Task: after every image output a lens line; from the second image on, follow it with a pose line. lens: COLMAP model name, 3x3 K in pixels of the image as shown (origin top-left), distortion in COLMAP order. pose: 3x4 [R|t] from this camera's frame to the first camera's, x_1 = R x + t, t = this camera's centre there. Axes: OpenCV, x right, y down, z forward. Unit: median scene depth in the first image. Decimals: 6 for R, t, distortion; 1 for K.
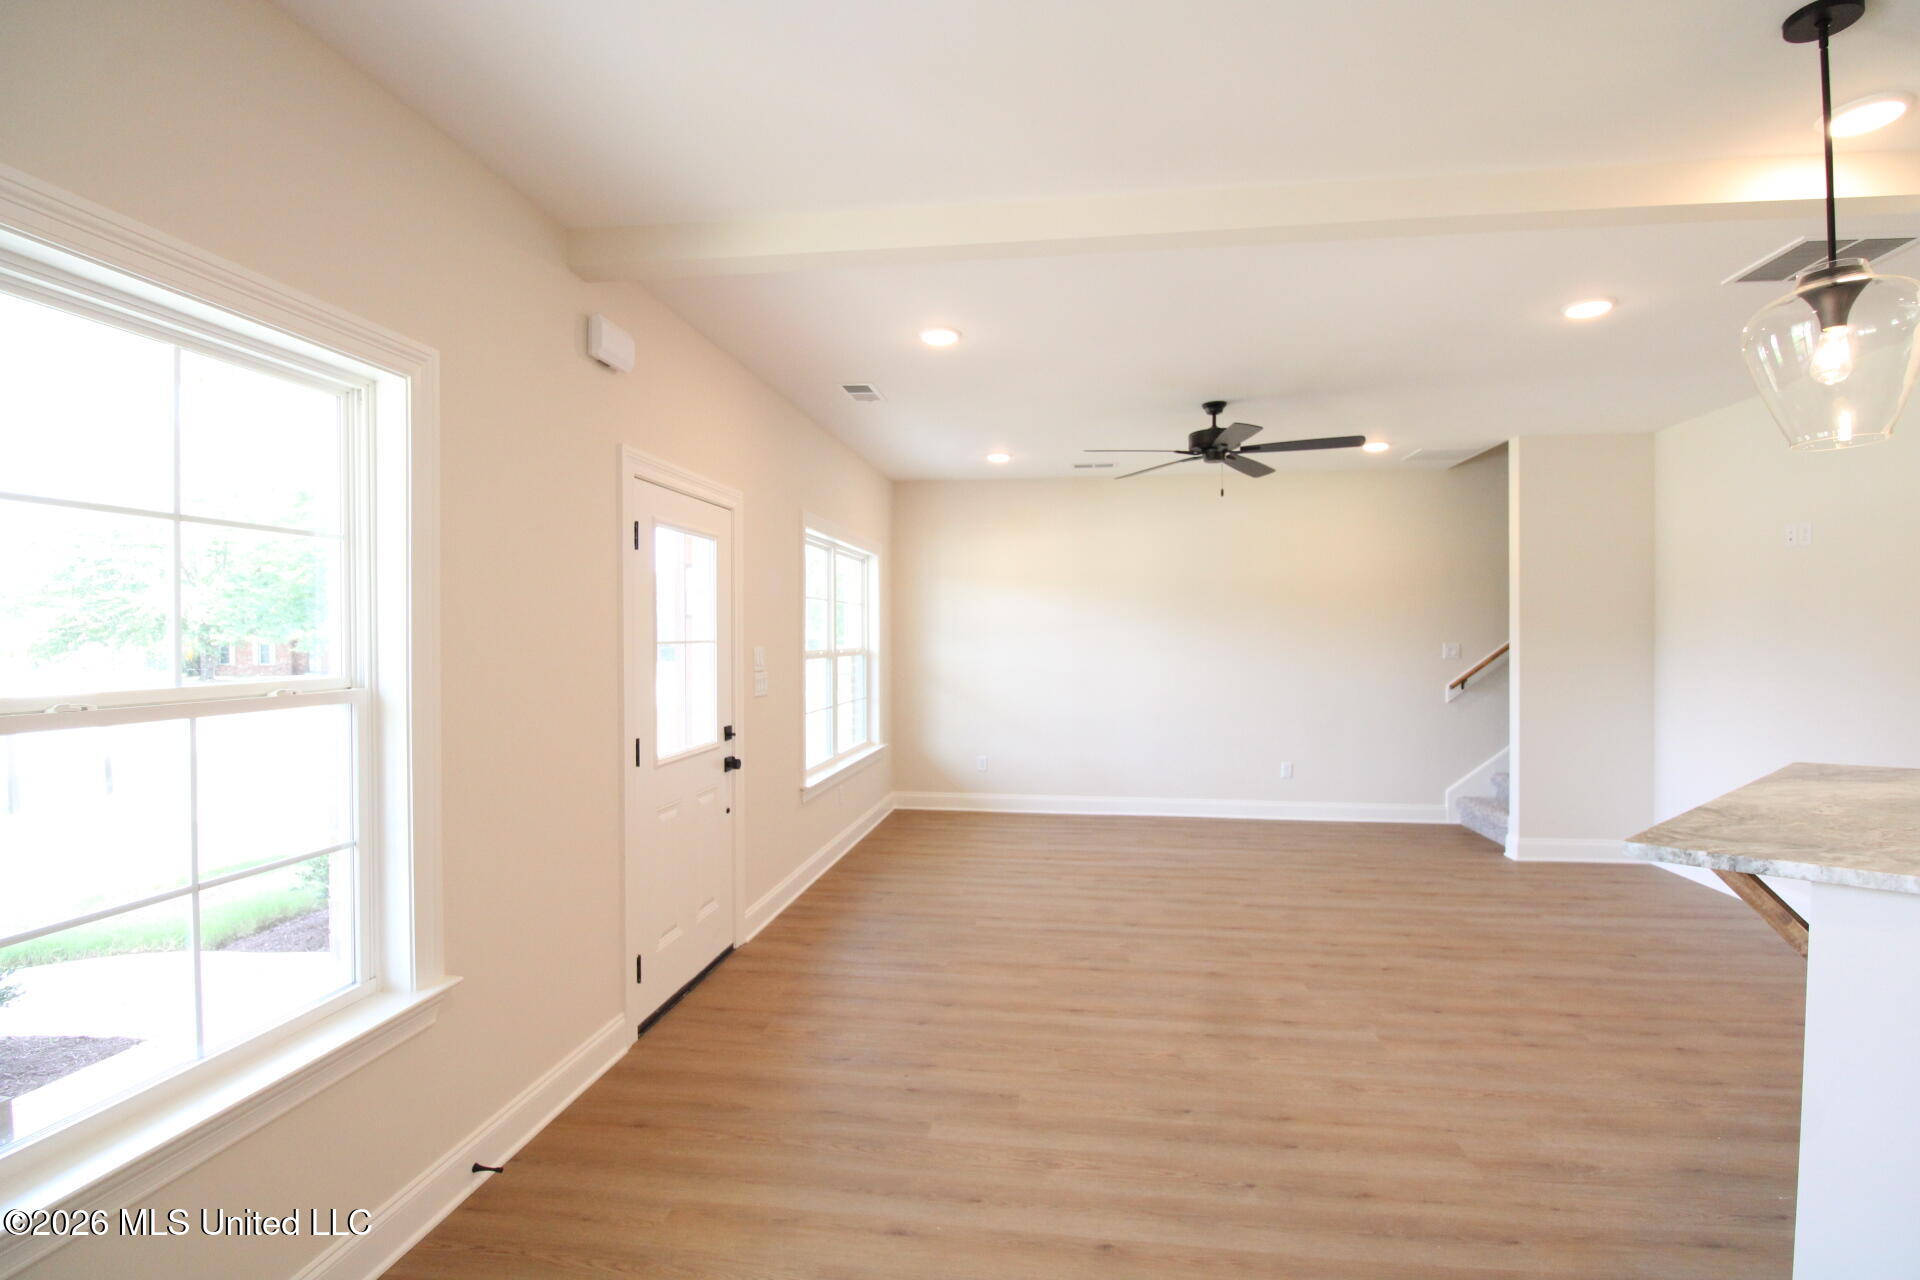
lens RADIAL K [[896.3, 0, 959.0], [0, 896.3, 647.3], [0, 0, 1]] dist [-0.001472, -0.000457]
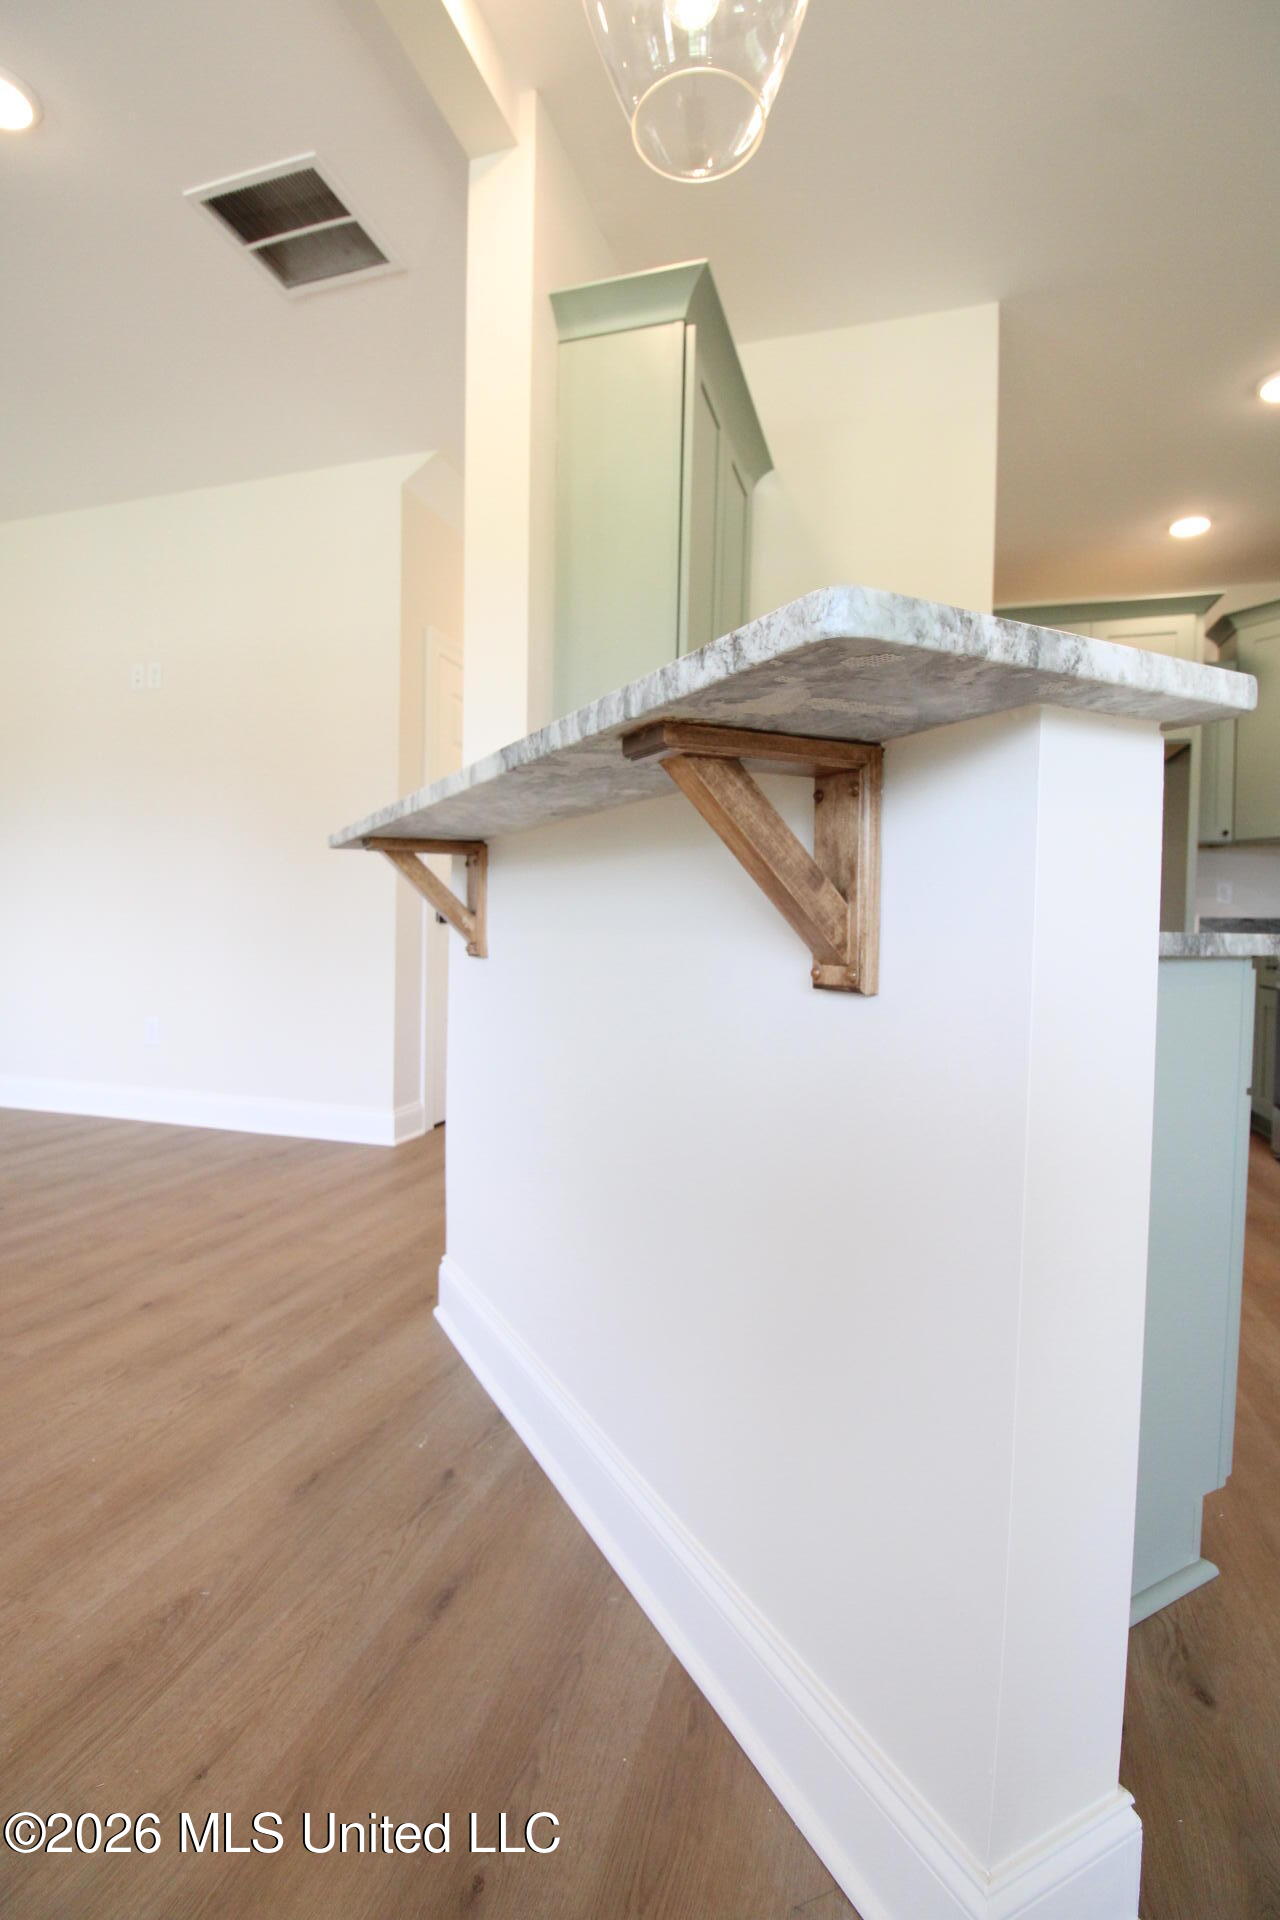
lens RADIAL K [[896.3, 0, 638.1], [0, 896.3, 955.4], [0, 0, 1]] dist [-0.001472, -0.000457]
pose [[0.162590, -0.009249, 0.986650, 0.216813], [-0.011993, 0.999864, 0.011349, 0.177778], [-0.986621, -0.013678, 0.162457, 0.530783]]
